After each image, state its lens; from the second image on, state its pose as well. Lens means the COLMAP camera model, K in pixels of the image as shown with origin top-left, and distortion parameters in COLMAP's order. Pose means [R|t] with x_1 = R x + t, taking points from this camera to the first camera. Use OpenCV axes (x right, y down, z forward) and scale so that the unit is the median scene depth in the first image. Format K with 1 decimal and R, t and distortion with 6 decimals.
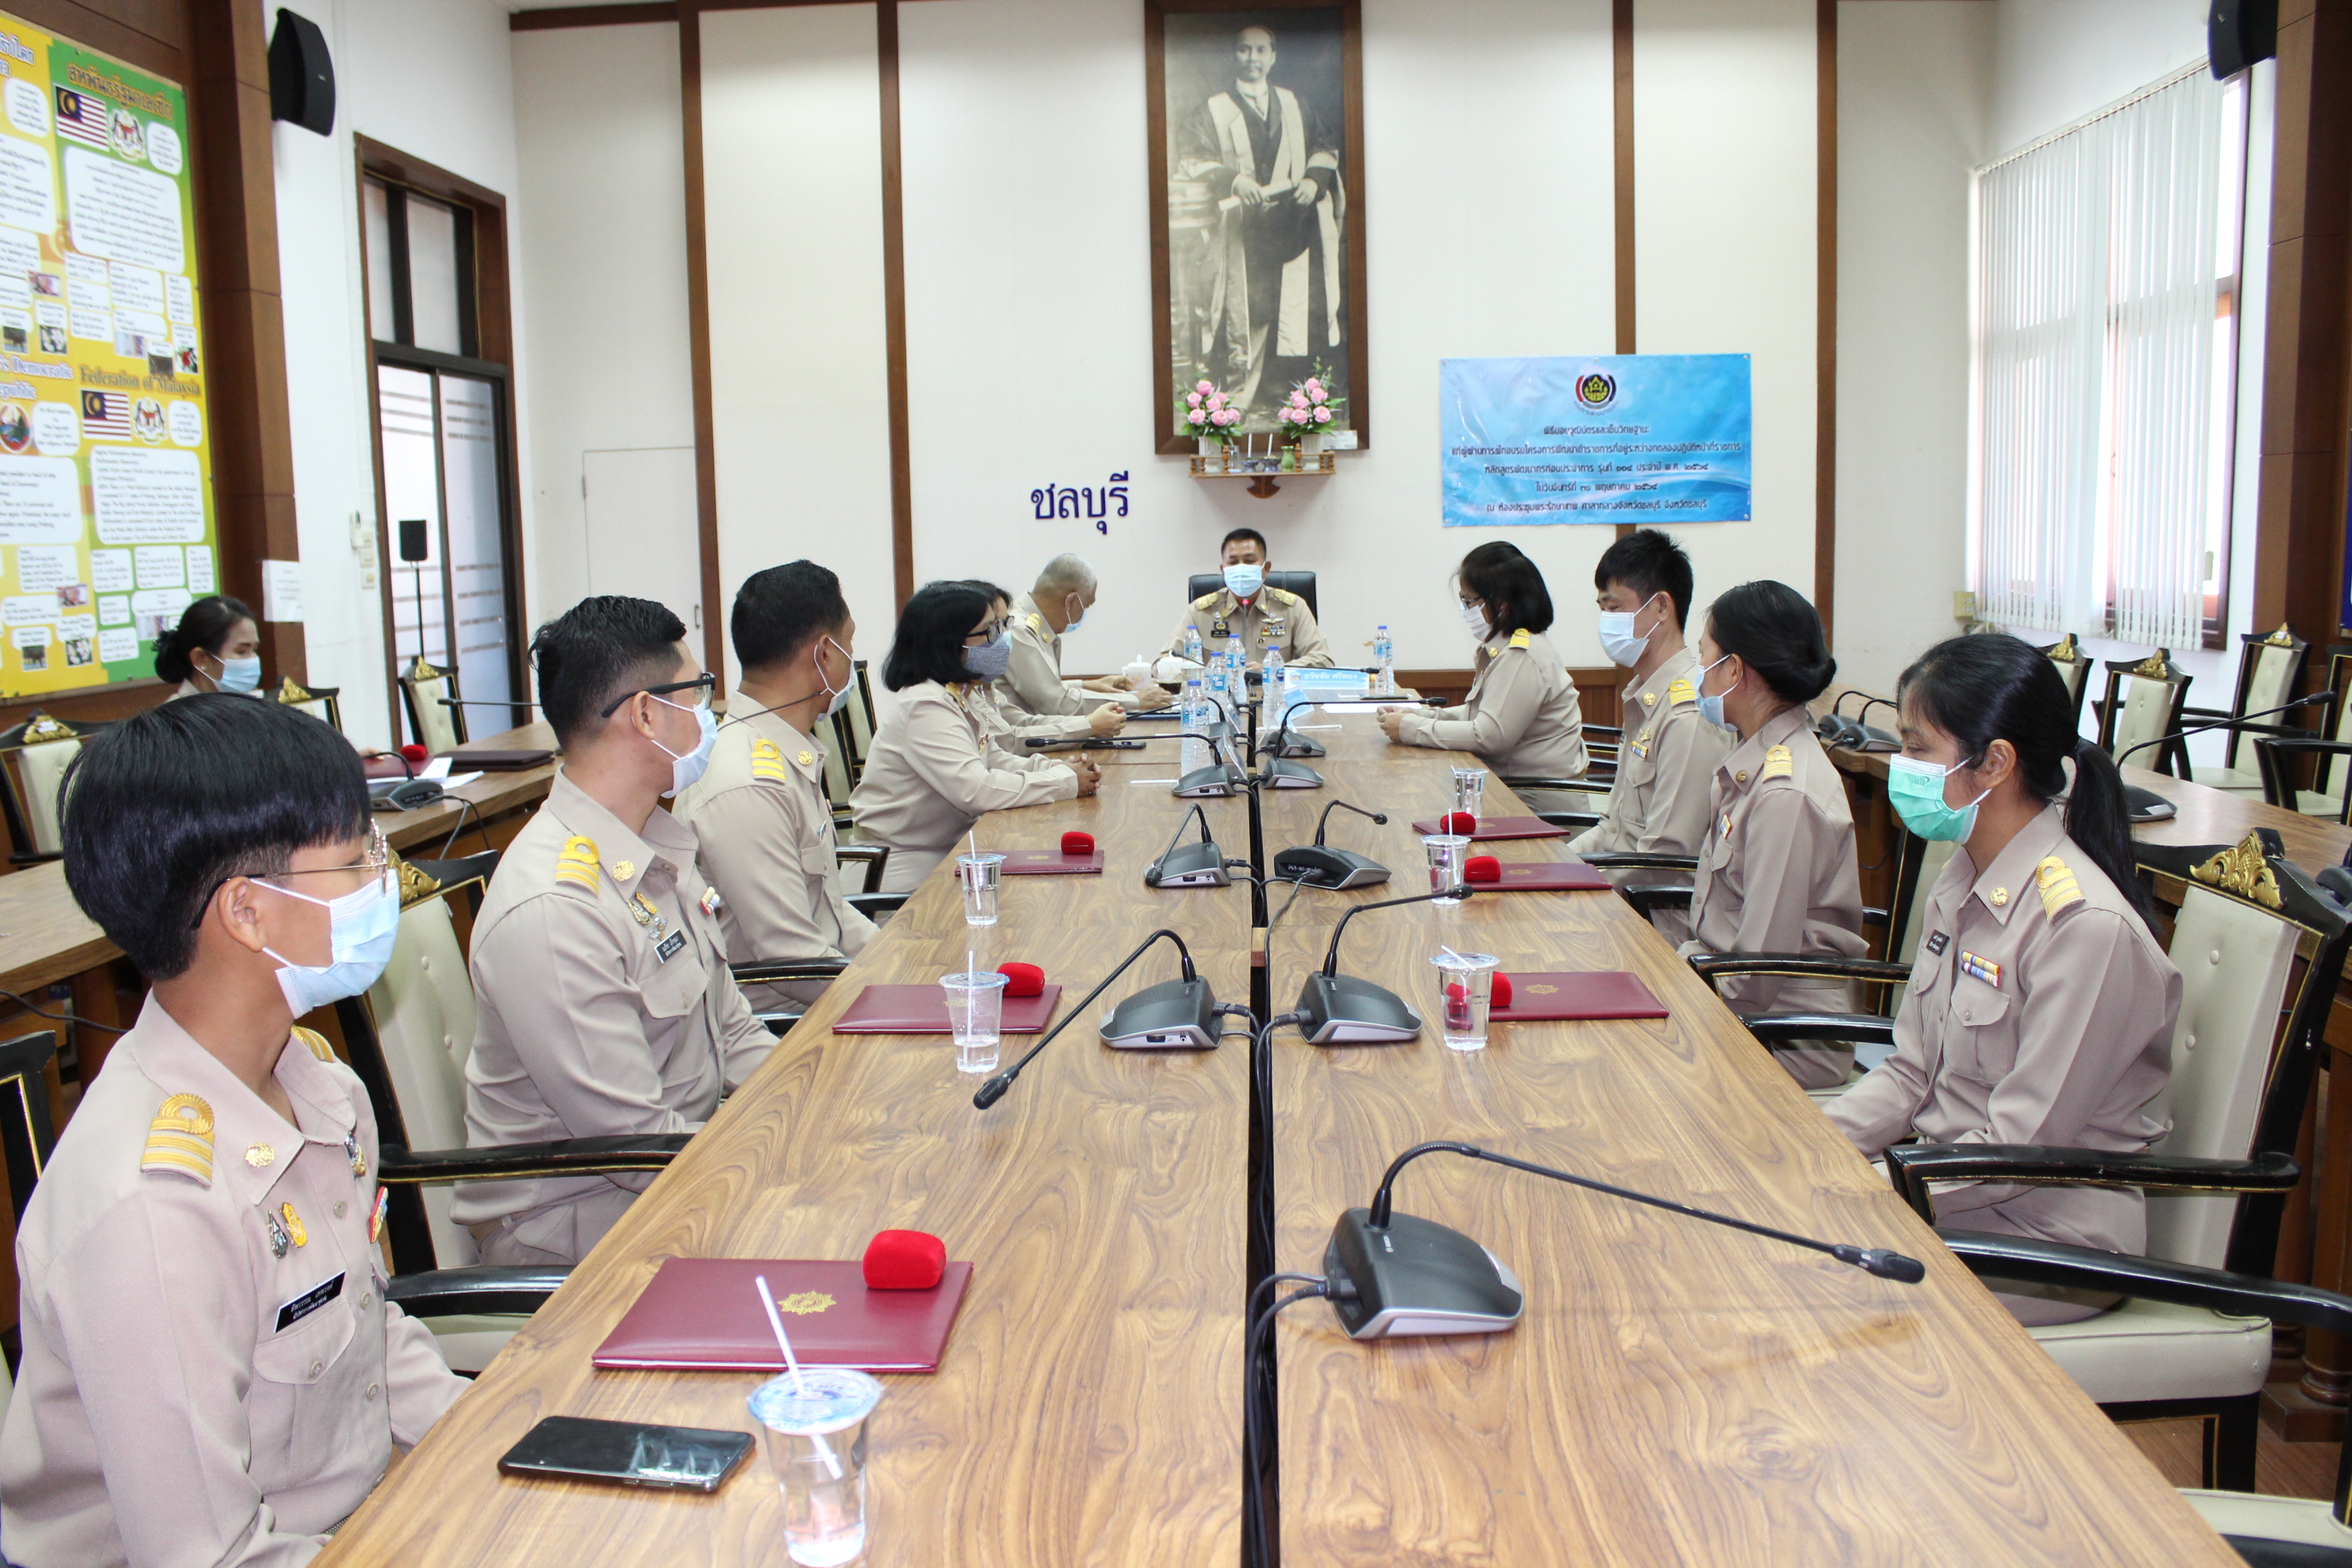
lens RADIAL K [[1951.9, 0, 1168.6], [0, 1951.9, 782.8], [0, 0, 1]] dist [-0.165180, 0.150082]
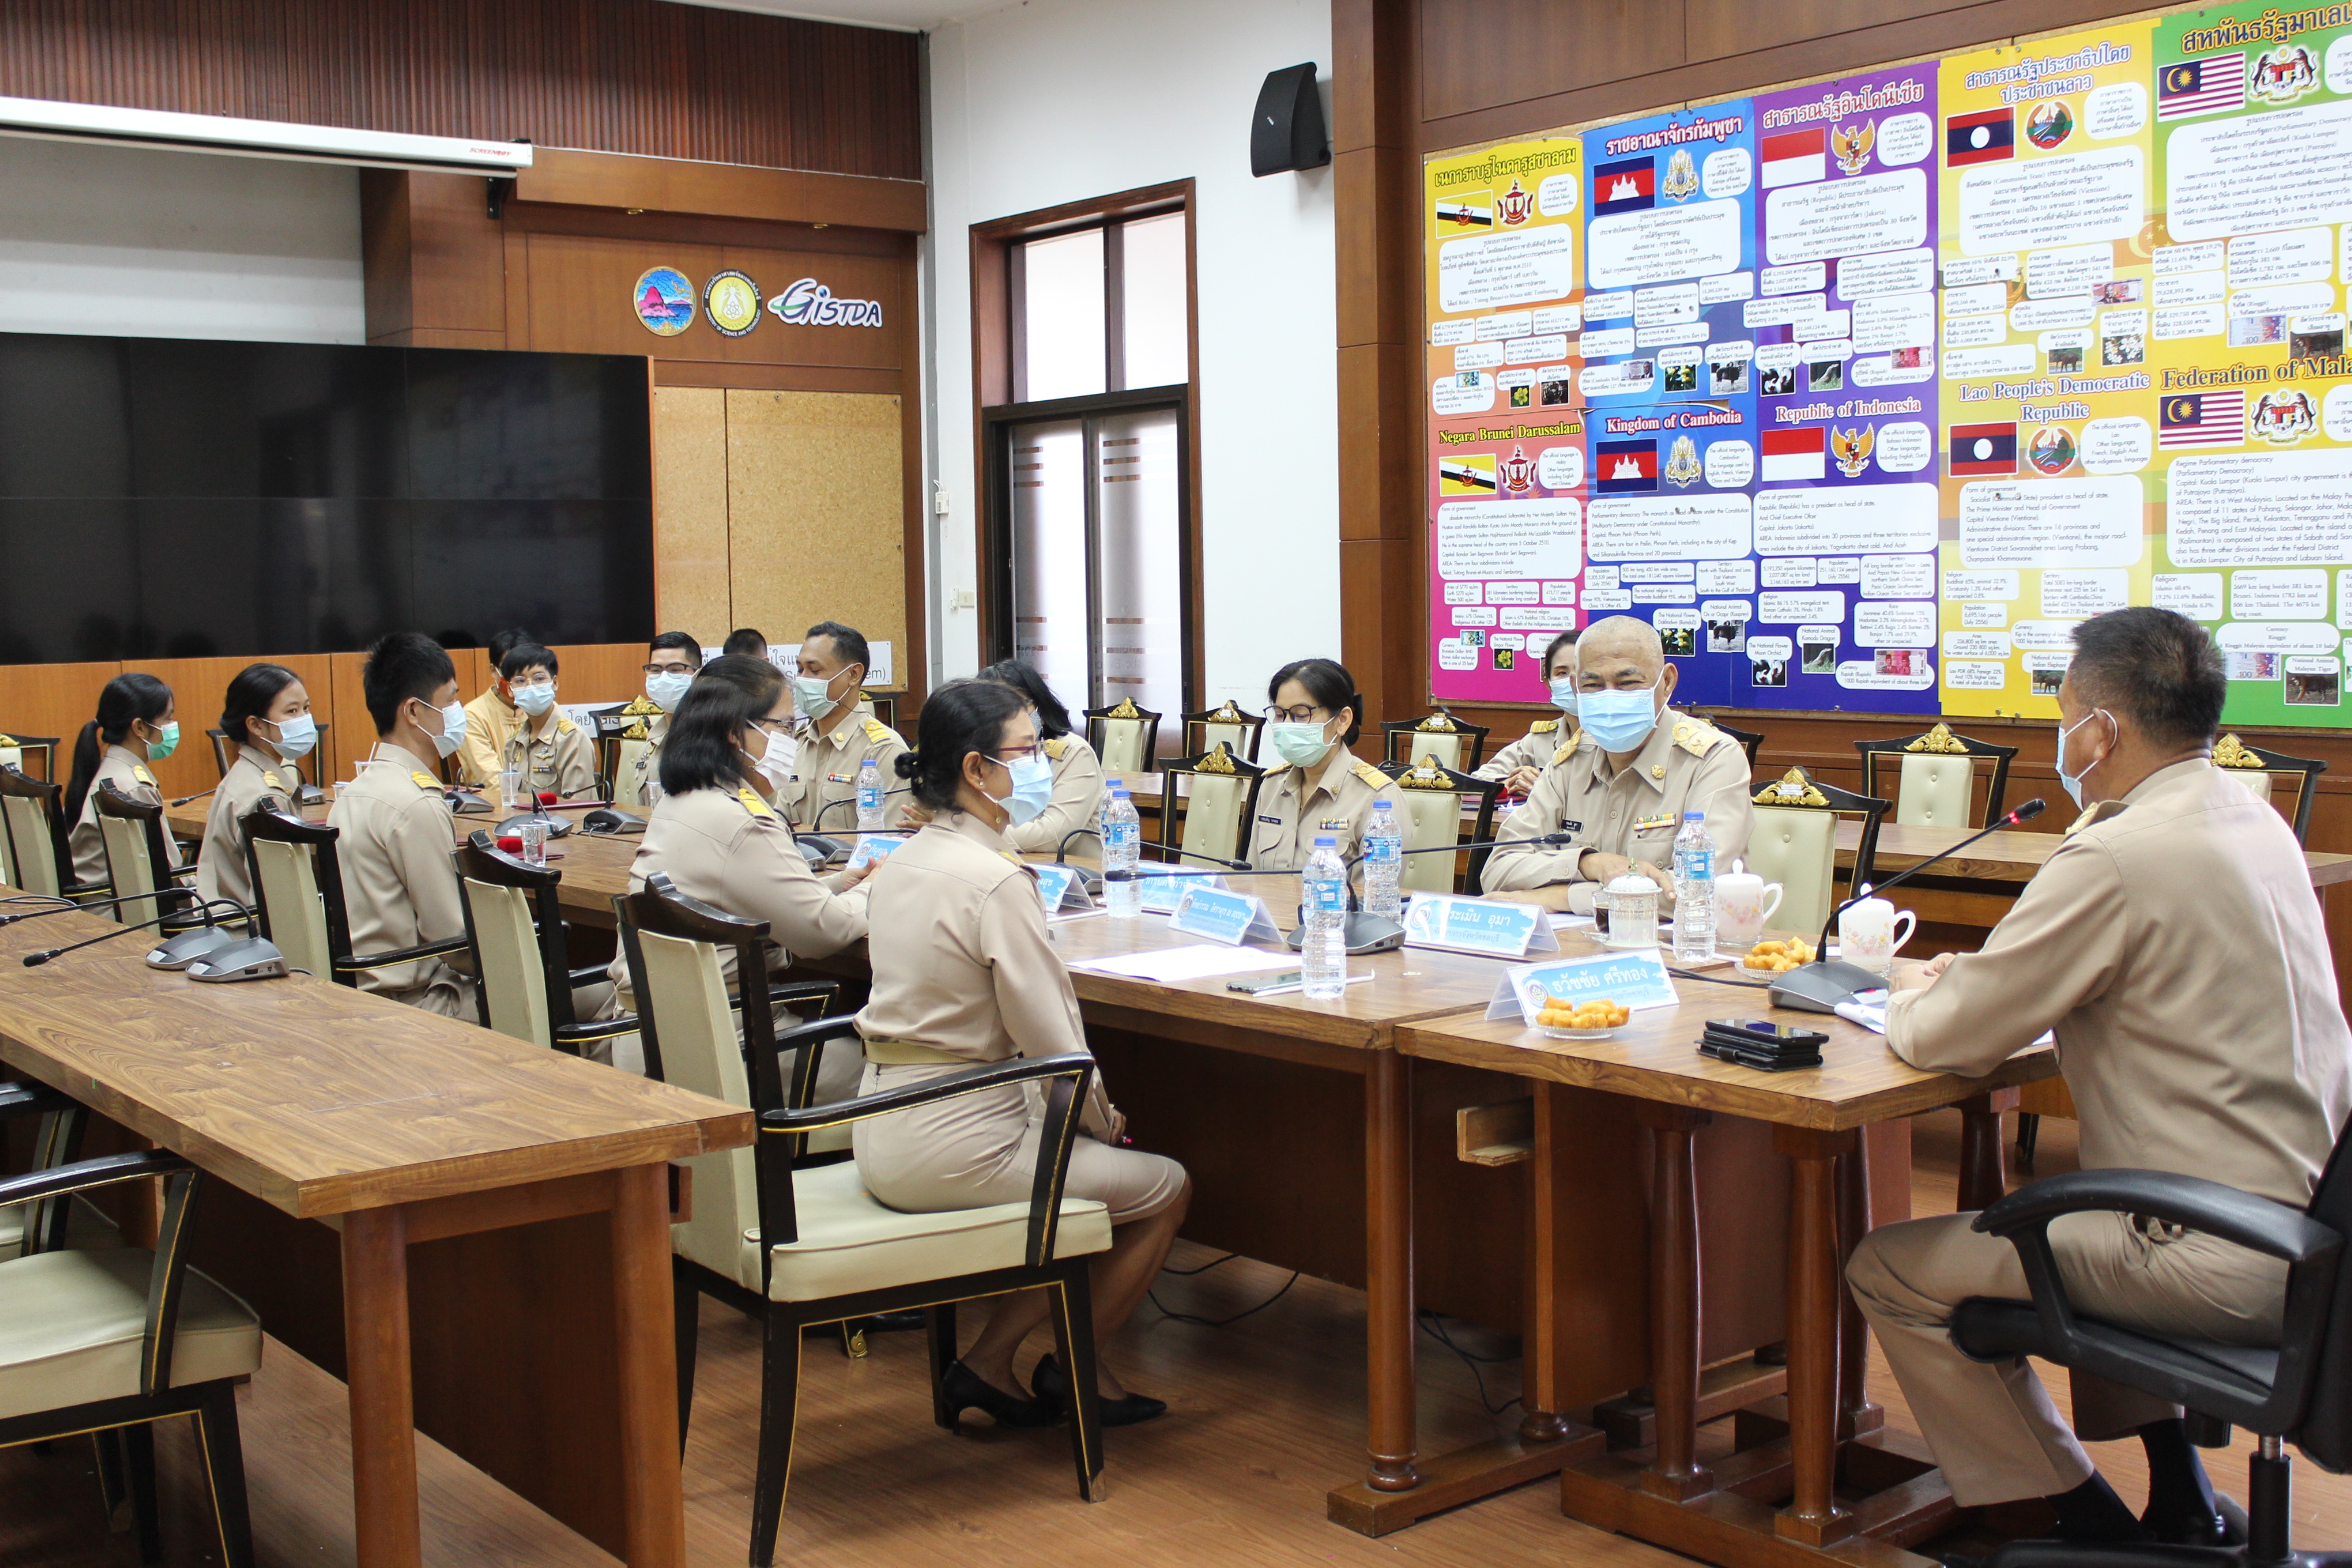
lens RADIAL K [[2671.0, 0, 1176.0], [0, 2671.0, 784.0], [0, 0, 1]] dist [-0.005561, -0.008781]
pose [[-0.750141, 0.084929, -0.655801, 1.613515], [-0.052542, 0.980928, 0.187135, -0.612476], [0.659187, 0.174835, -0.731372, 4.192663]]
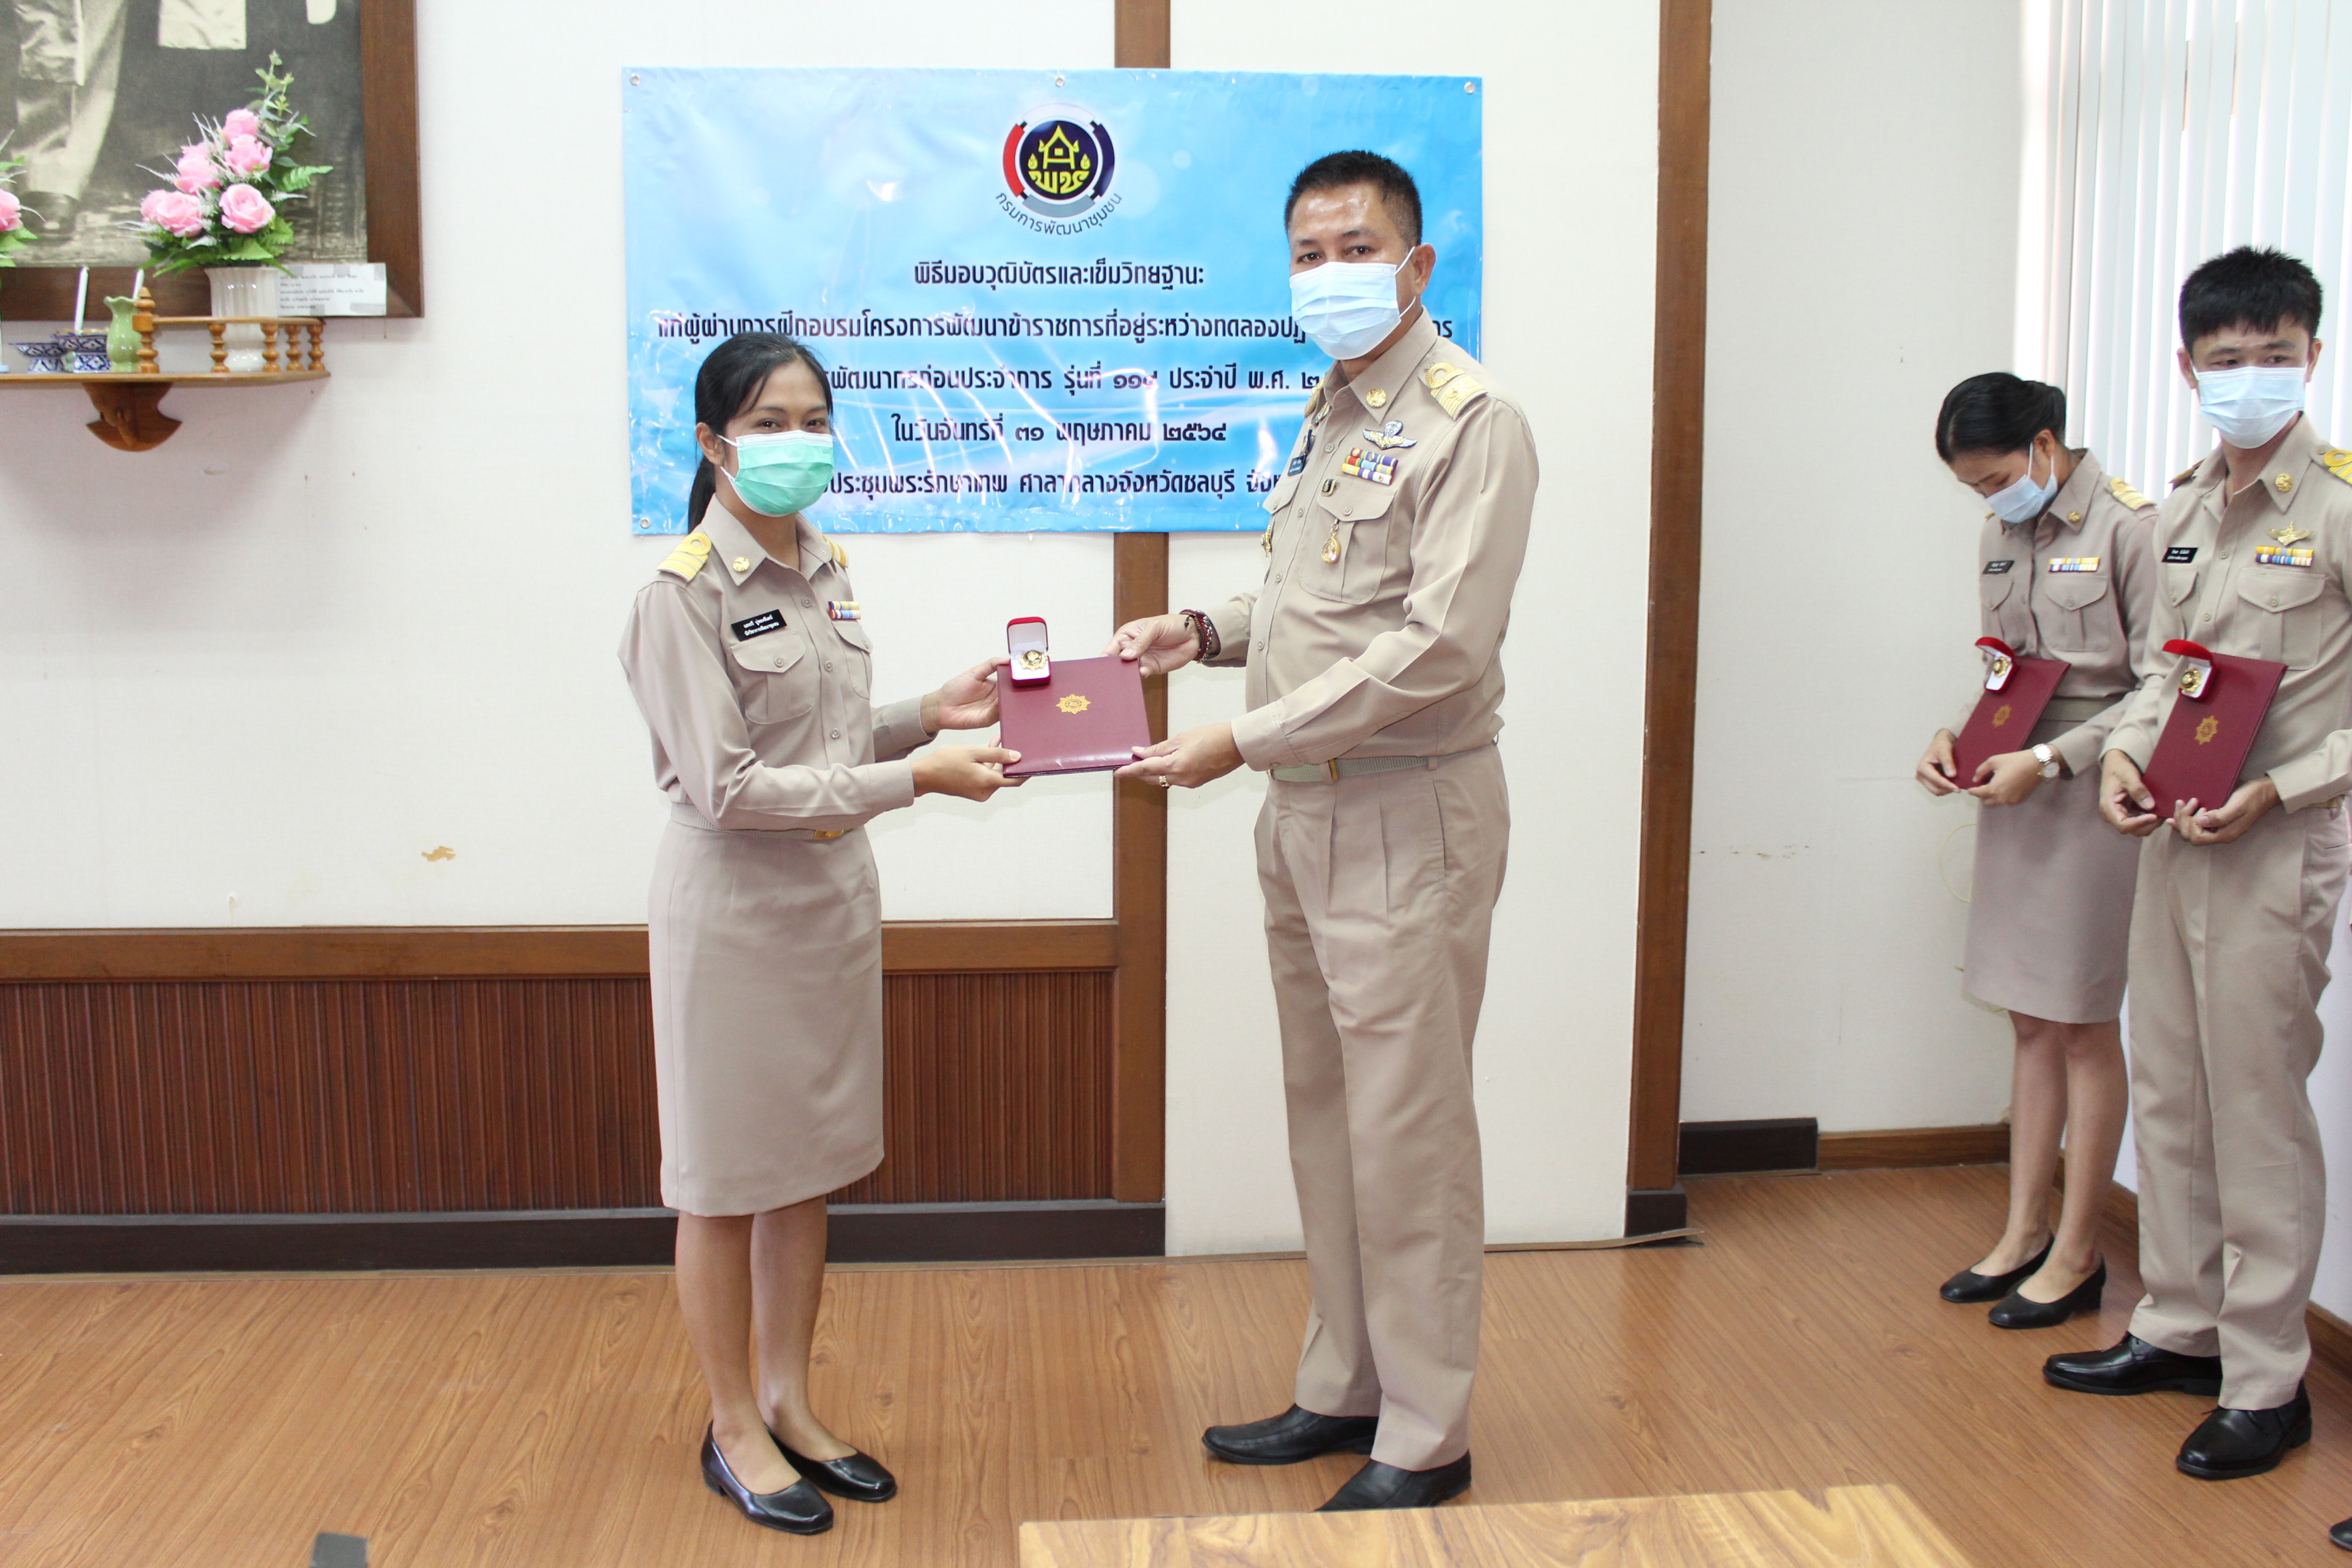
lens RADIAL K [[2201.9, 0, 1182.0], [0, 2201.9, 780.6], [0, 0, 1]] dist [-0.151040, 0.152946]
pose [[0.990519, 0.007410, 0.137177, 0.190509], [-0.006724, 0.999962, -0.005467, -0.086327], [-0.137212, 0.004493, 0.990531, 0.594579]]
